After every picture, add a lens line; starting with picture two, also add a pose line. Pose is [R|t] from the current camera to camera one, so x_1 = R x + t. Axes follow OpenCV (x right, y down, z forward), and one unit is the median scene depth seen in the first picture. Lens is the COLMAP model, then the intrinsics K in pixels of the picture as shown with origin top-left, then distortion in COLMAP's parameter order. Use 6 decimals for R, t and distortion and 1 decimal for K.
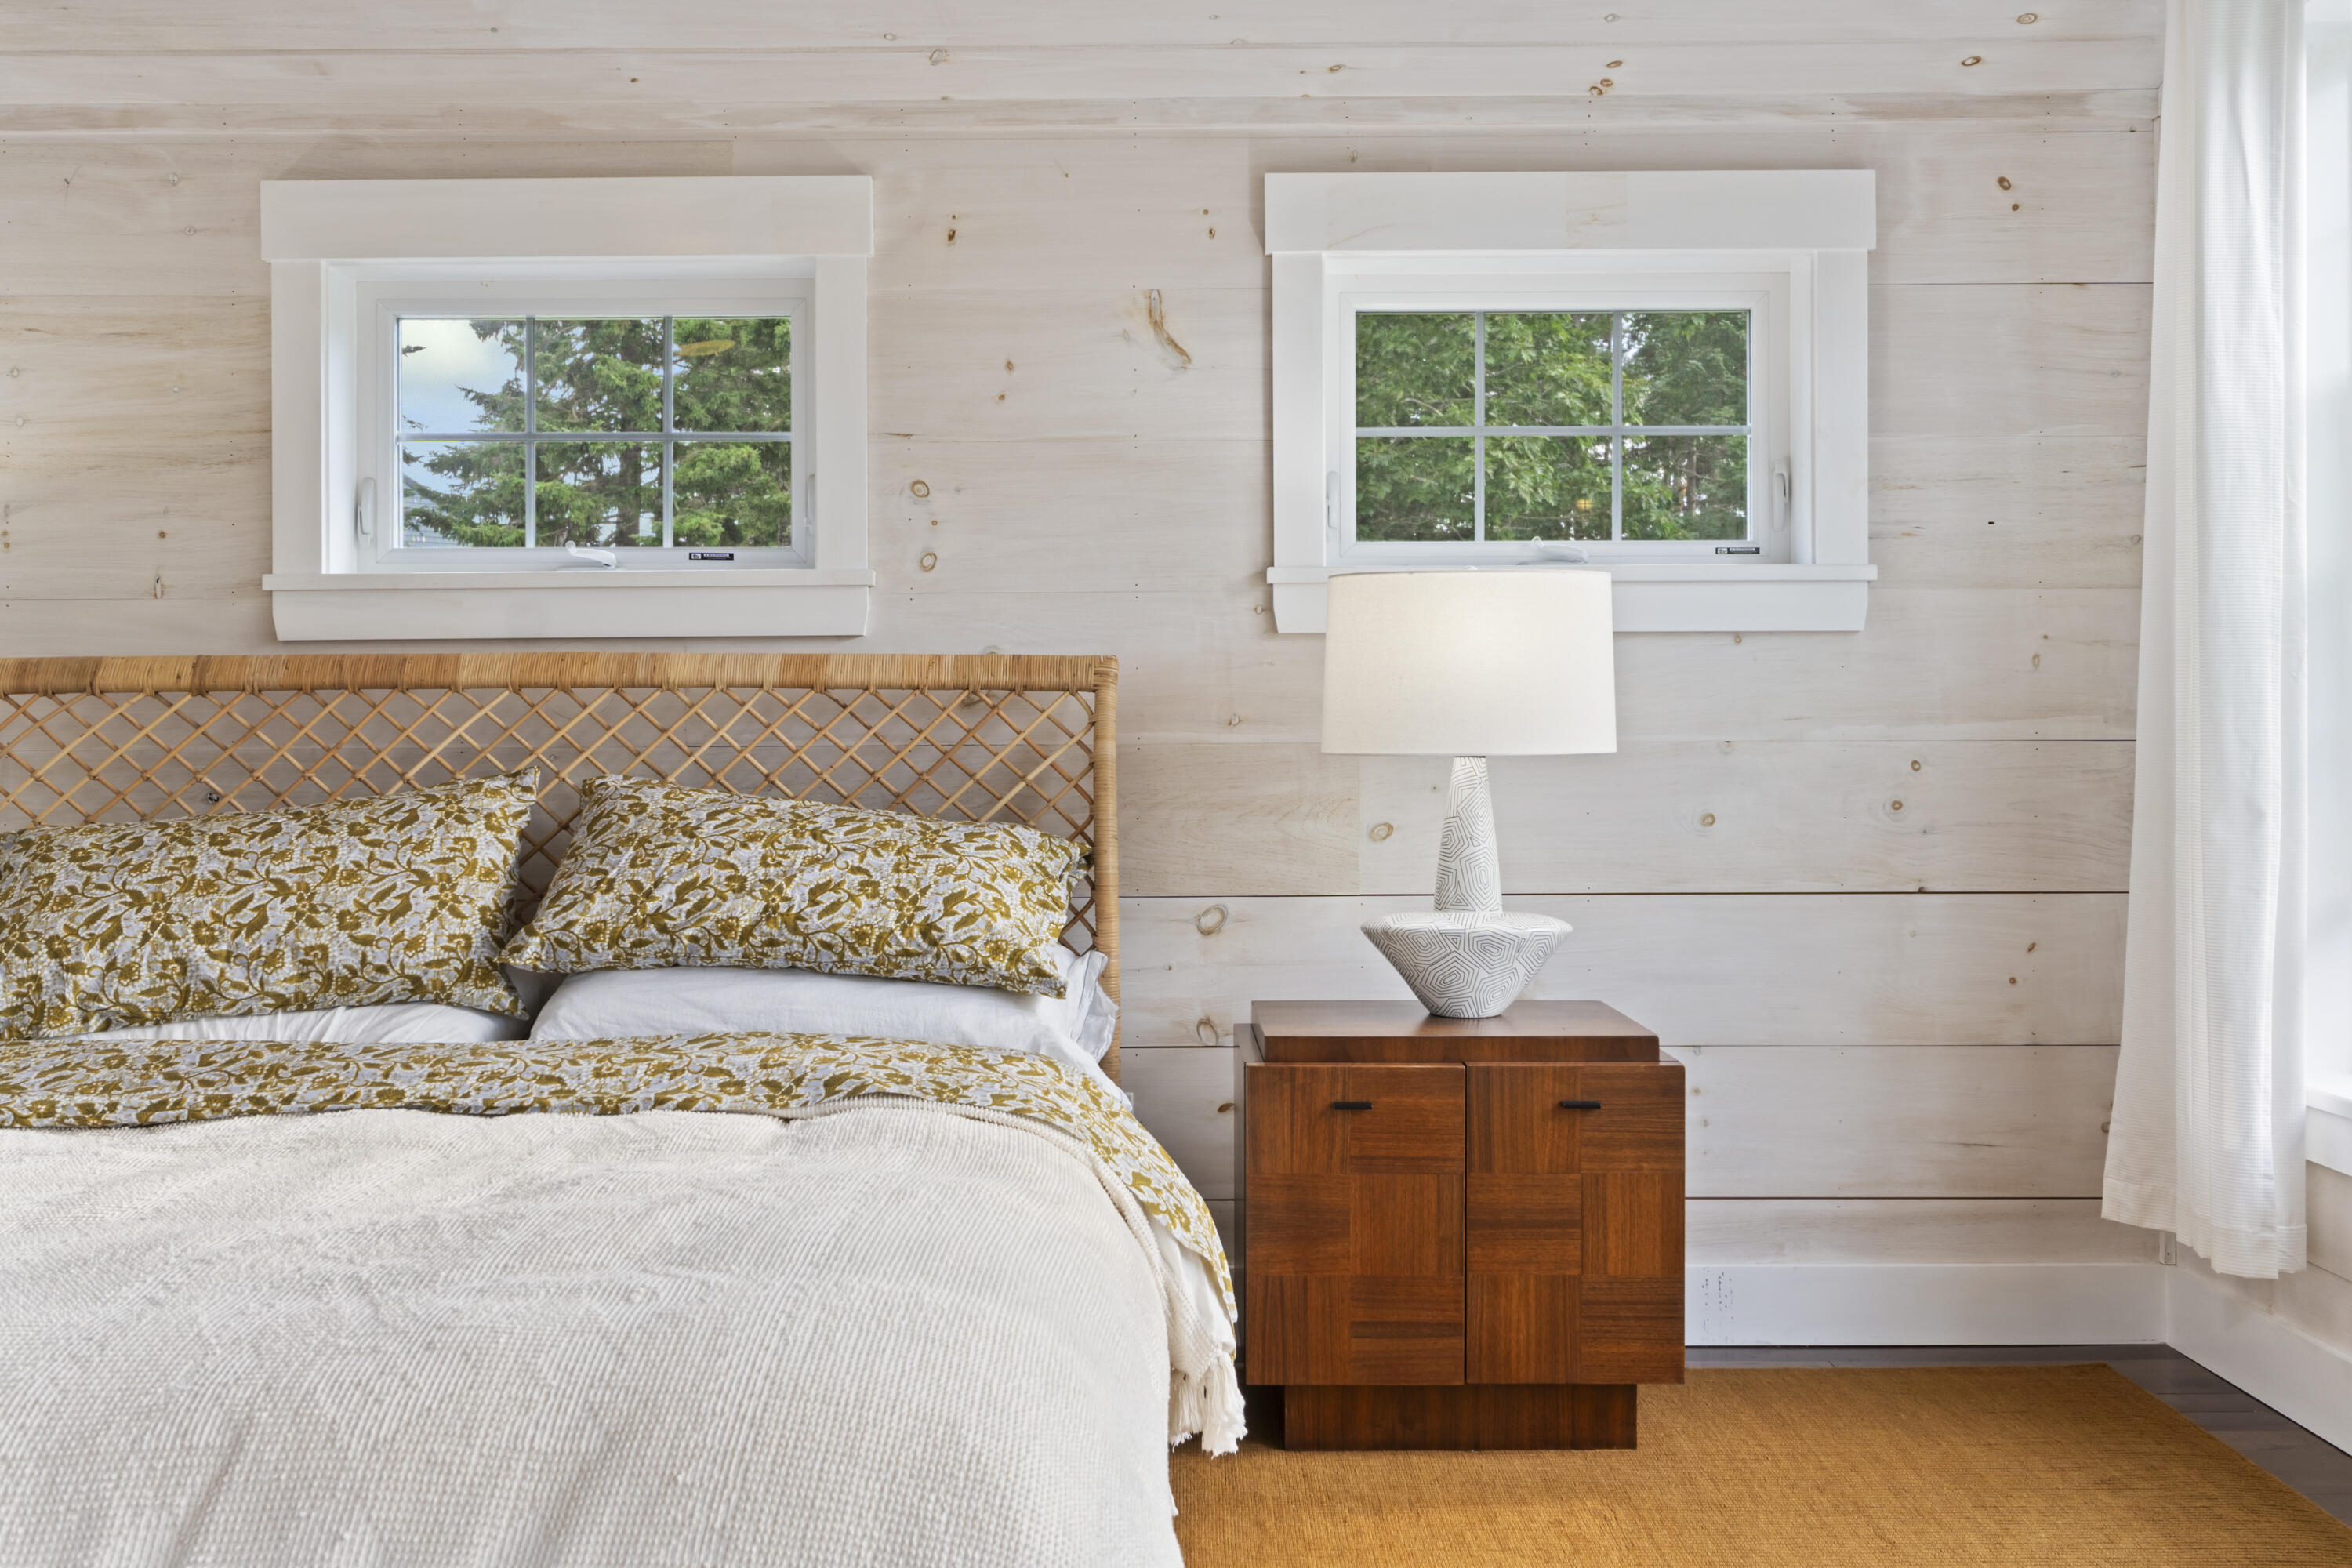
lens RADIAL K [[2015.7, 0, 1176.5], [0, 2015.7, 735.1], [0, 0, 1]] dist [-0.004037, -0.003561]
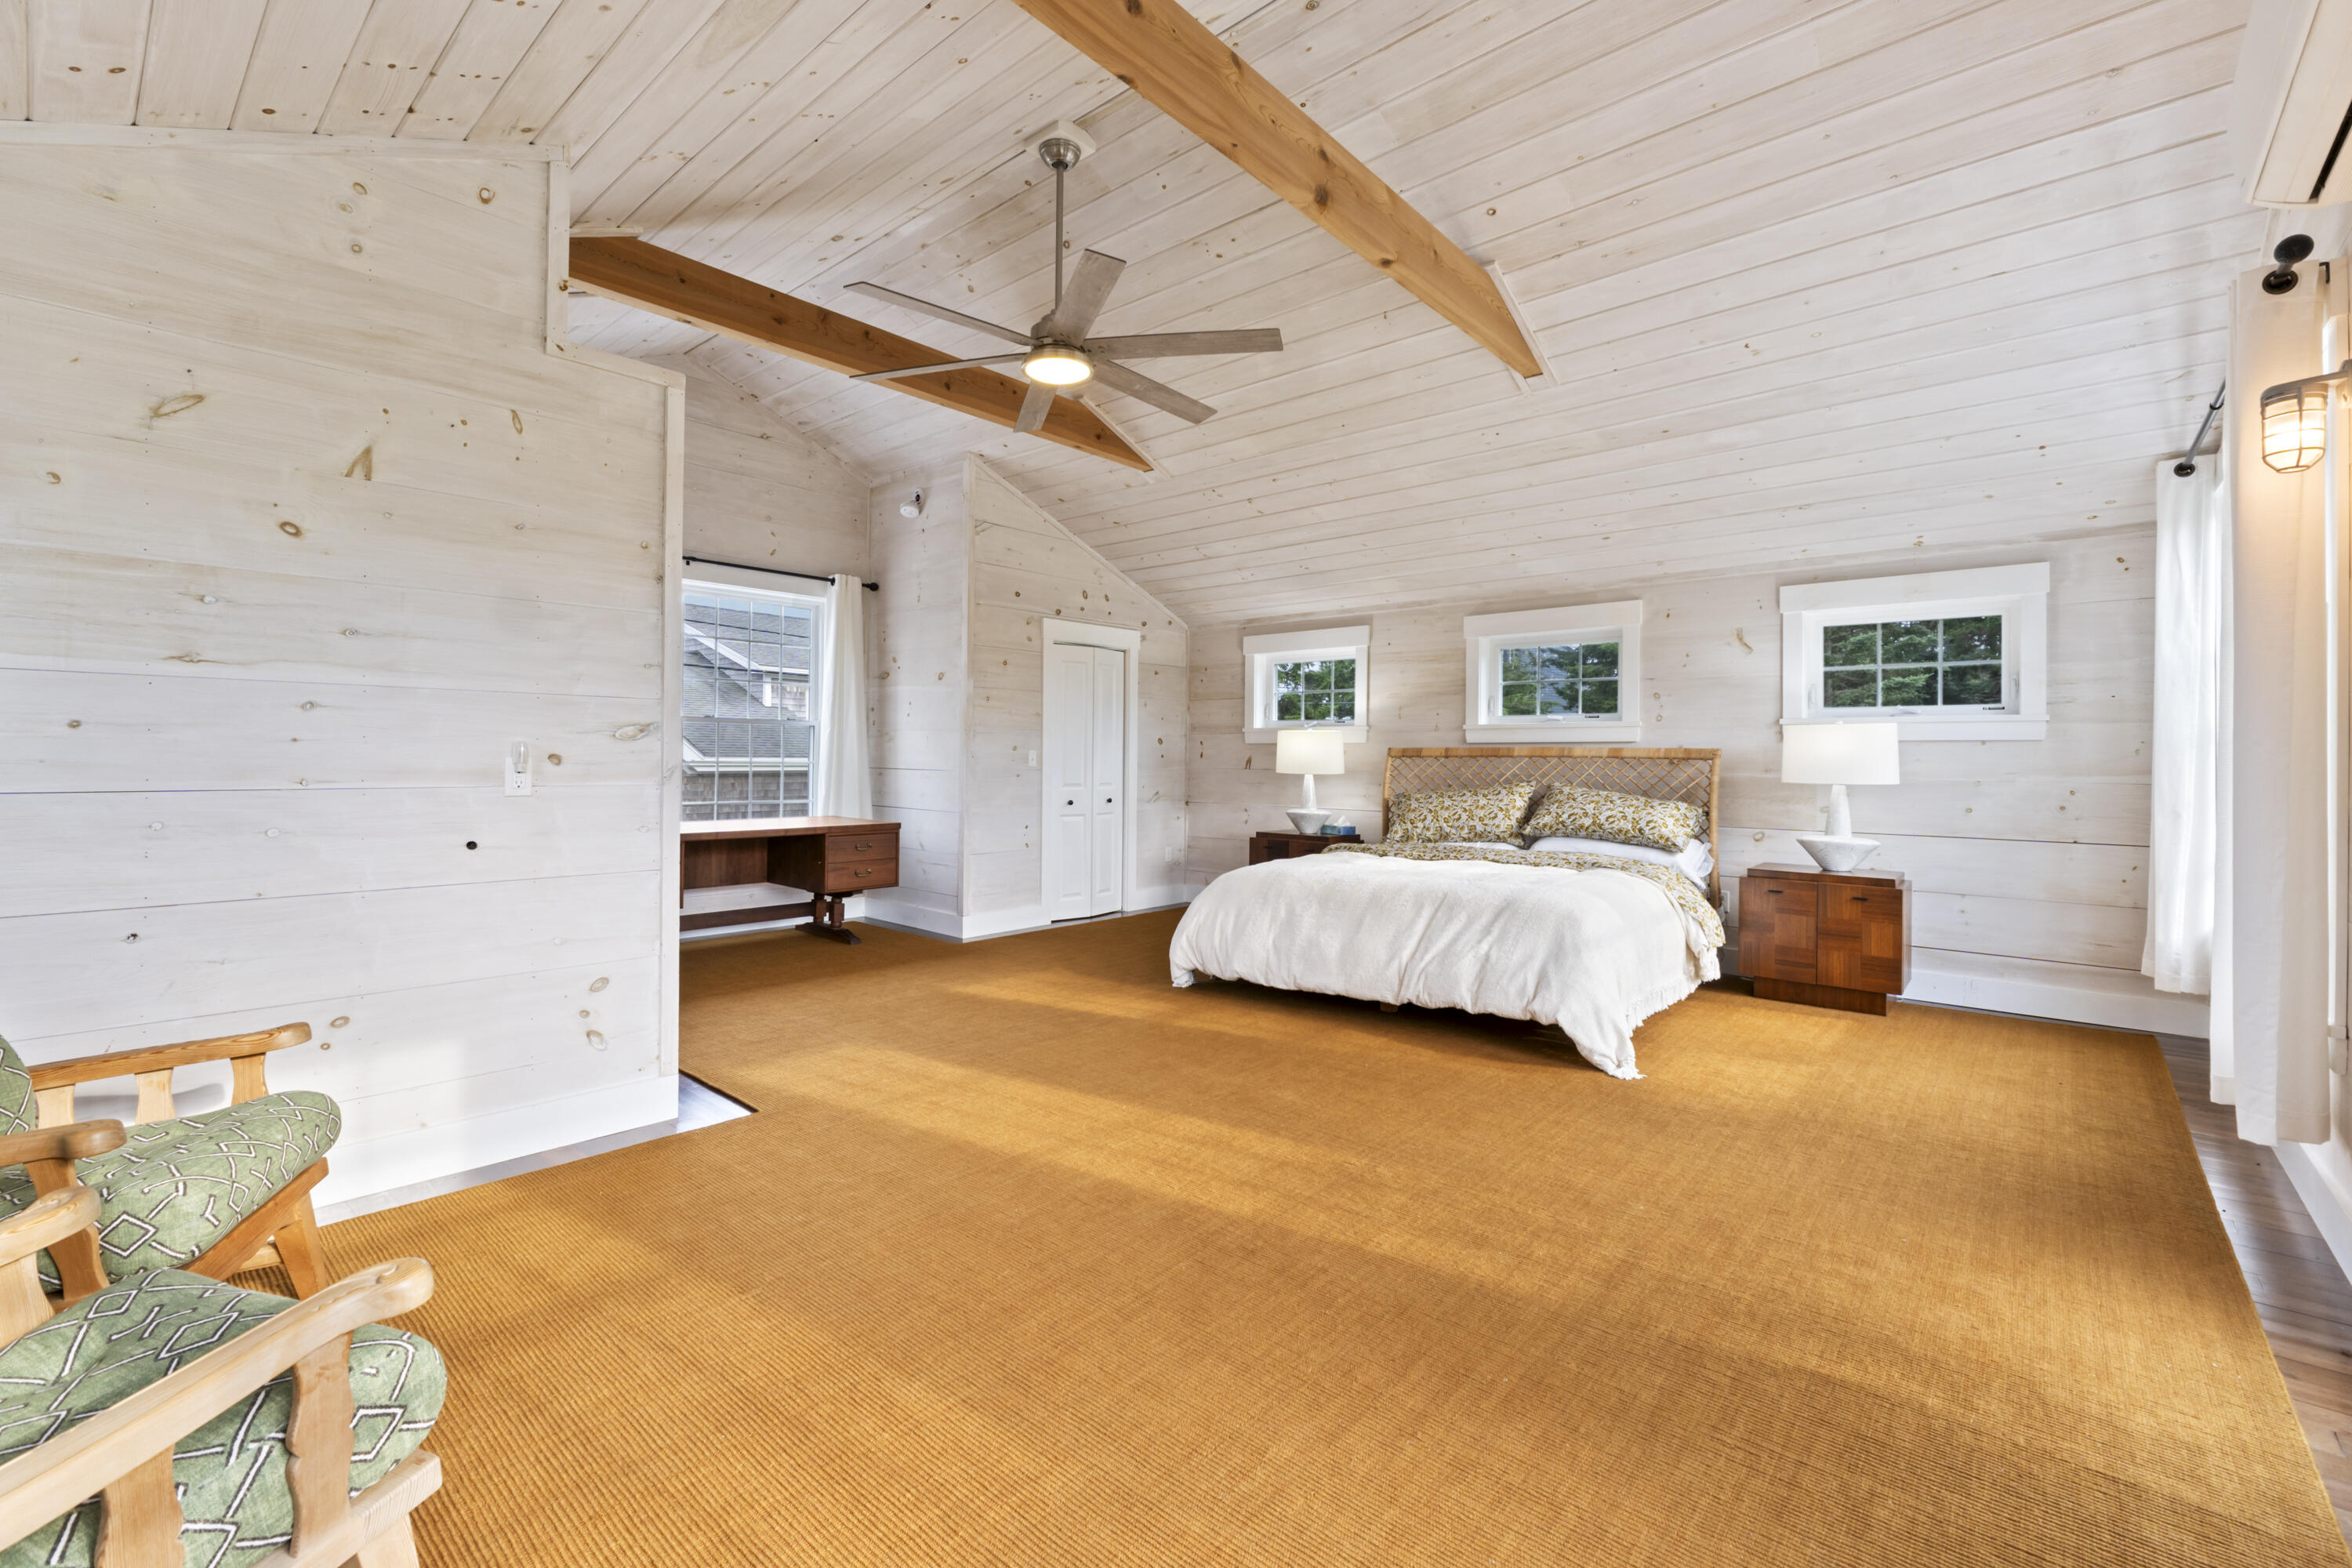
lens RADIAL K [[971.1, 0, 1185.4], [0, 971.1, 754.3], [0, 0, 1]] dist [0.001296, 0.000124]
pose [[0.748635, 0.007707, -0.662937, 0.346448], [-0.010374, 0.999946, -0.000091, -0.021972], [0.662901, 0.006946, 0.748675, -0.669794]]
